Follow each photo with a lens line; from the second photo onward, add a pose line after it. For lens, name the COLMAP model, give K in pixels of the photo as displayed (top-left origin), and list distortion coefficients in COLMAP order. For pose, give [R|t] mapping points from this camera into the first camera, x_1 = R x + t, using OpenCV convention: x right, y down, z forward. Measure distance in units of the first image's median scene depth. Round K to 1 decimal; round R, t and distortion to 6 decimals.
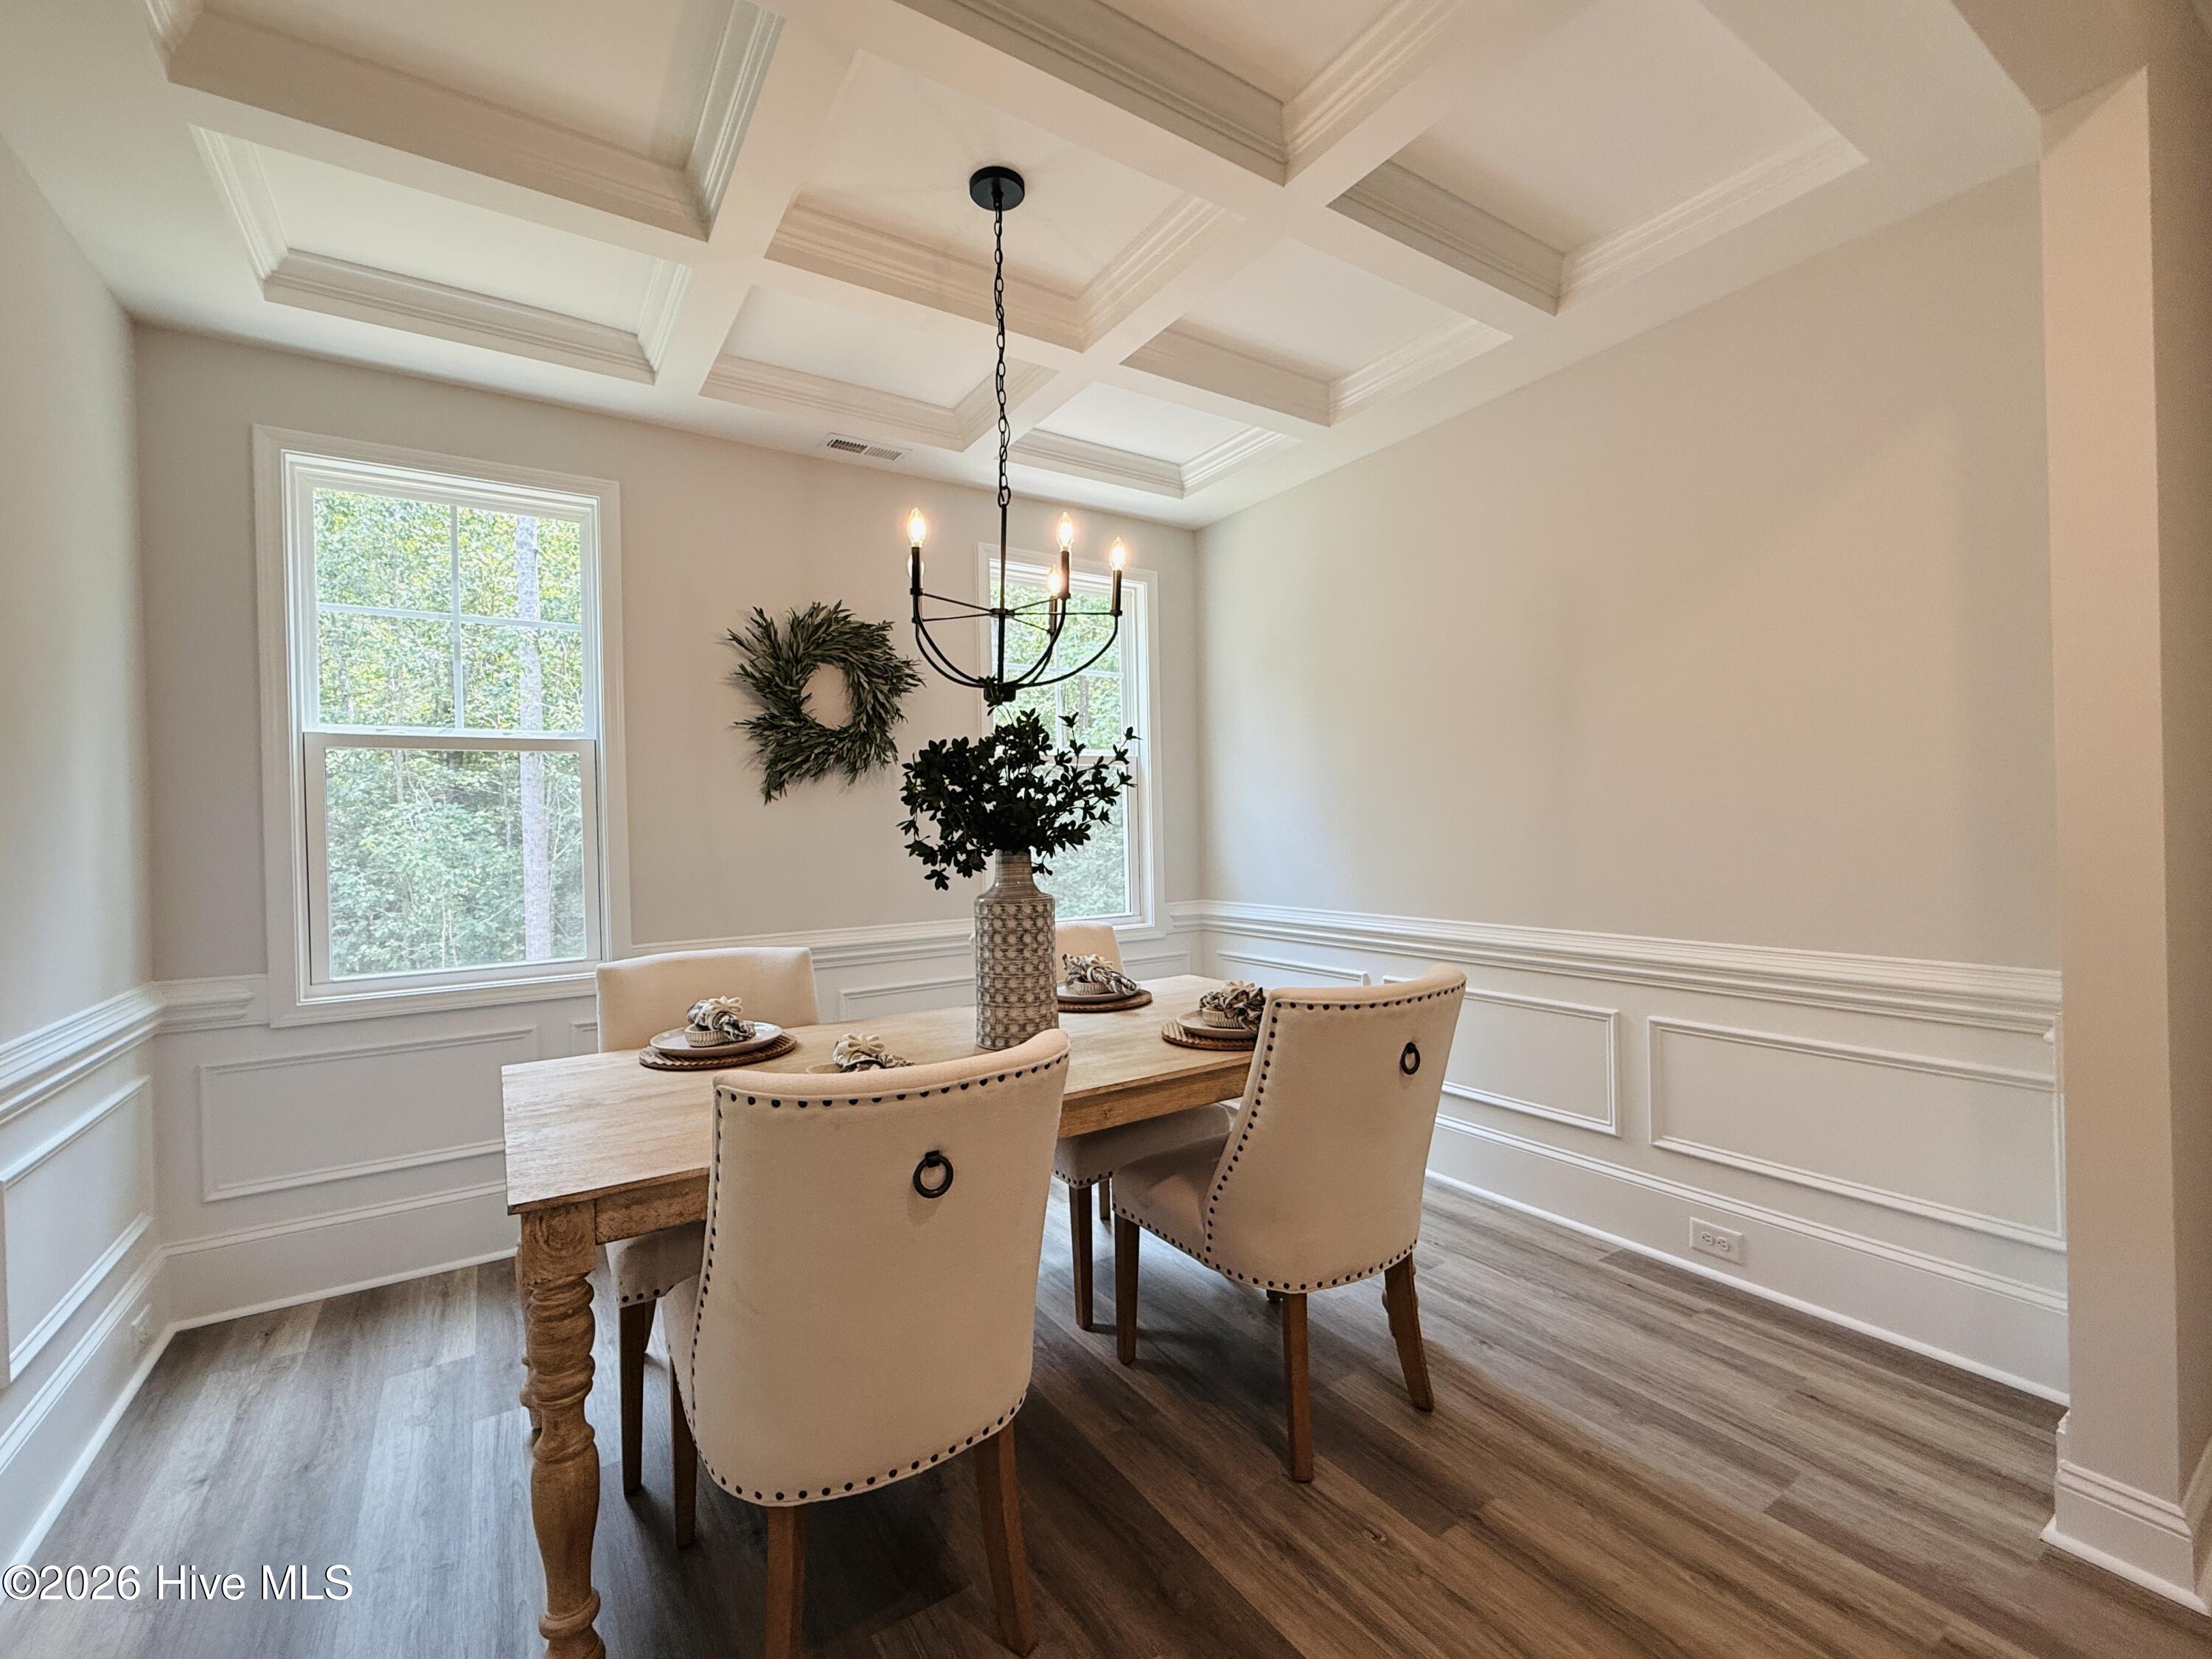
lens RADIAL K [[971.9, 0, 1049.0], [0, 971.9, 830.0], [0, 0, 1]] dist [-0.001348, 0.000131]
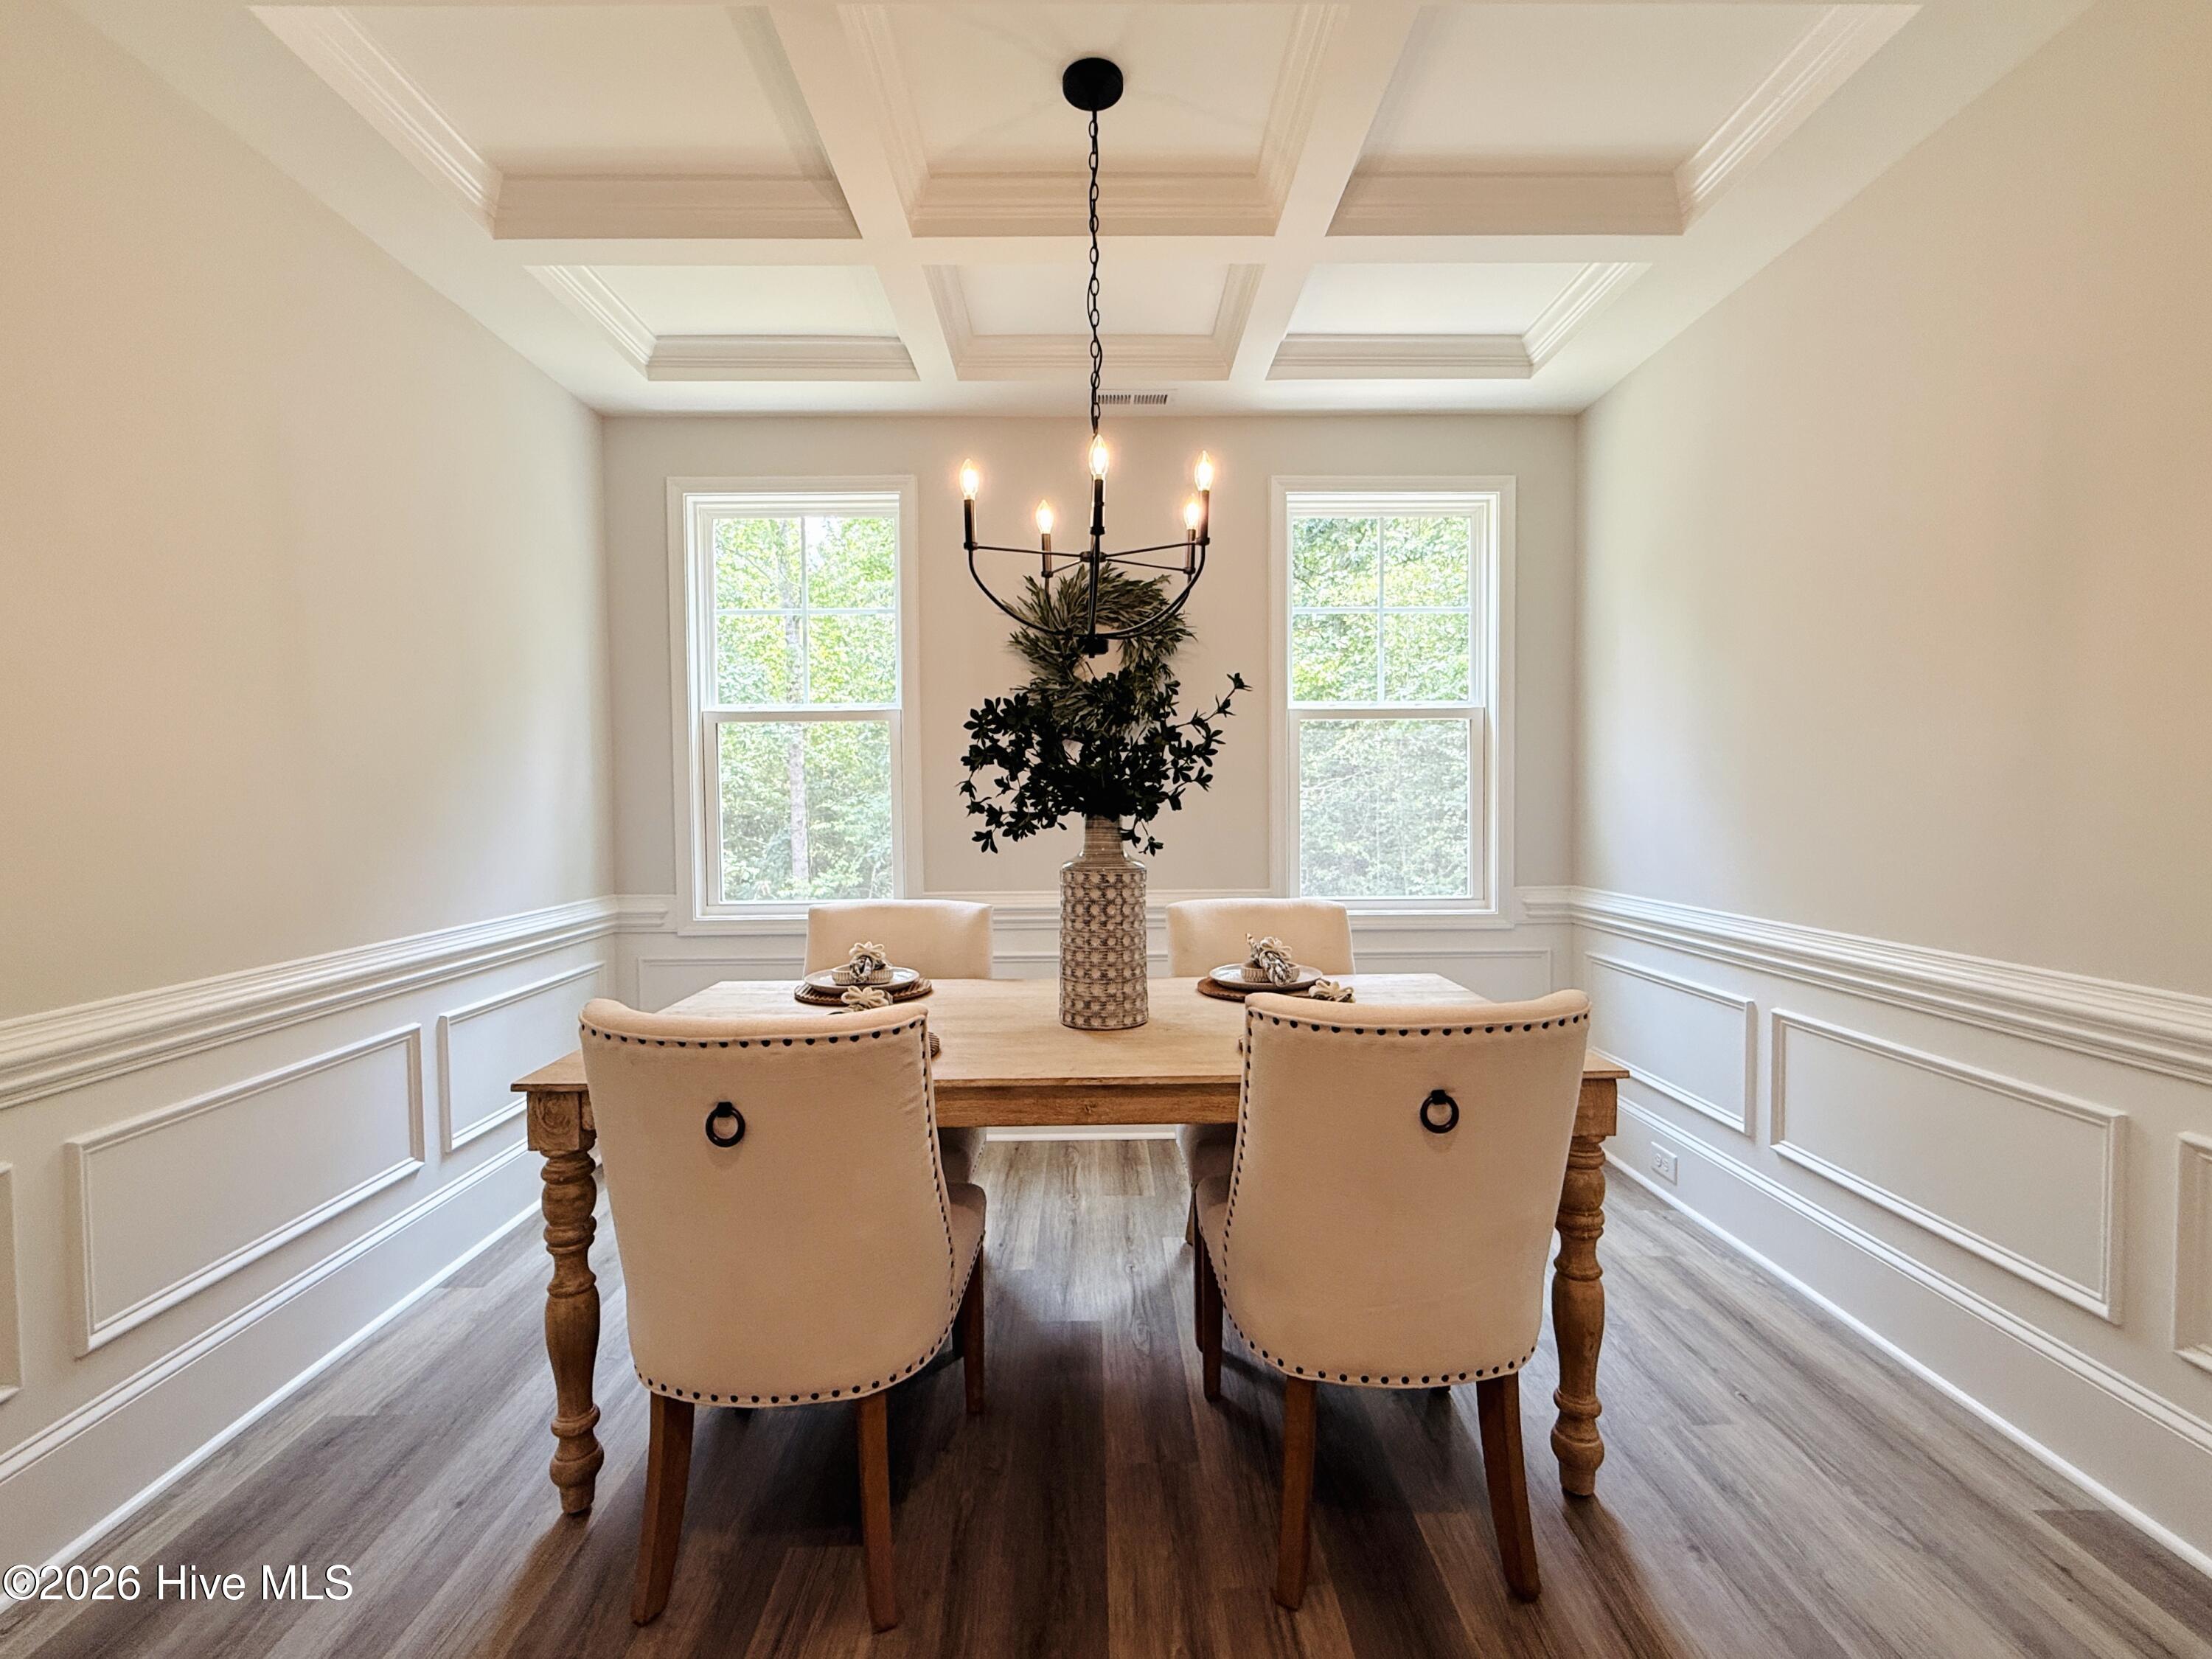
lens RADIAL K [[971.9, 0, 1049.0], [0, 971.9, 830.0], [0, 0, 1]] dist [-0.001348, 0.000131]
pose [[0.842601, 0.032642, -0.537549, 0.407768], [-0.012412, 0.999073, 0.041212, -0.001763], [0.538396, -0.028053, 0.842225, 0.188090]]
